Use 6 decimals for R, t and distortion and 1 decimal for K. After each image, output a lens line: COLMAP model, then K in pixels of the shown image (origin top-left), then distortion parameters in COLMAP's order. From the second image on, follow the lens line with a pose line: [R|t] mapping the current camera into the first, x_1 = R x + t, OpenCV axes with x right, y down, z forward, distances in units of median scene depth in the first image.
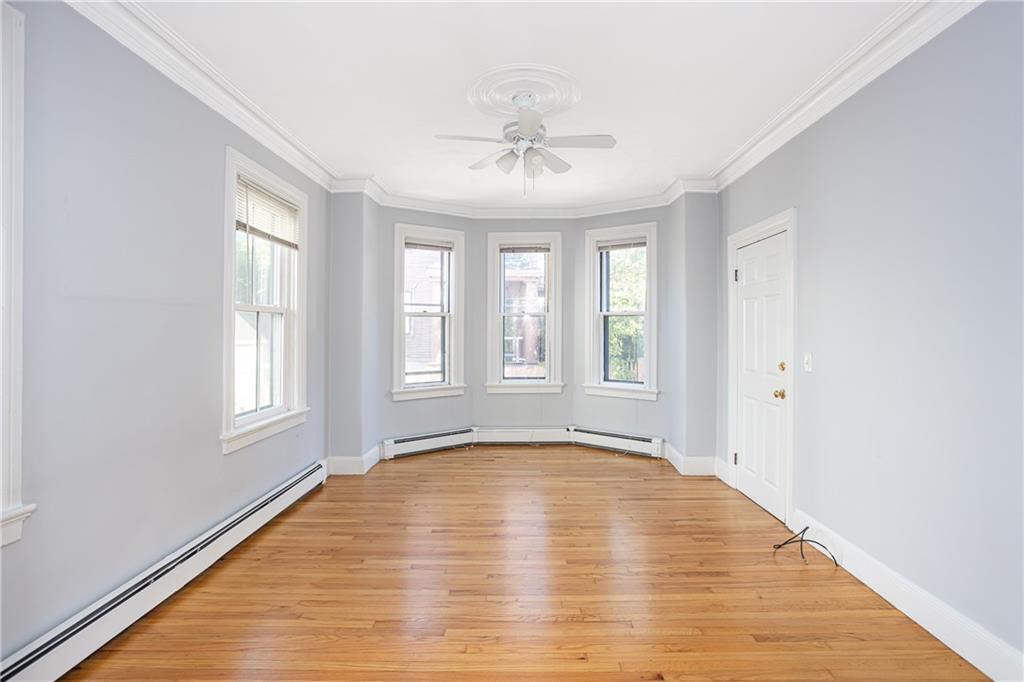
lens RADIAL K [[496.1, 0, 498.0], [0, 496.1, 334.3], [0, 0, 1]] dist [-0.024770, 0.028442]
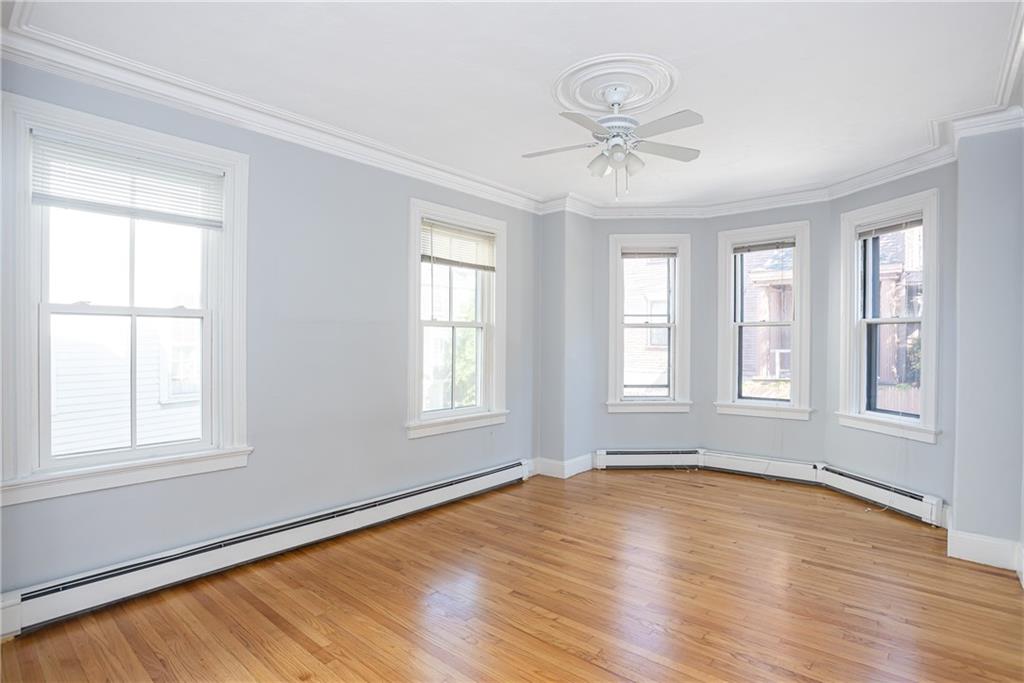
lens RADIAL K [[501.5, 0, 510.9], [0, 501.5, 348.6], [0, 0, 1]] dist [-0.022658, 0.001857]
pose [[0.794506, 0.011887, -0.607140, 0.252097], [-0.007713, 0.999925, 0.009483, -0.002512], [0.607207, -0.002851, 0.794538, 0.074019]]
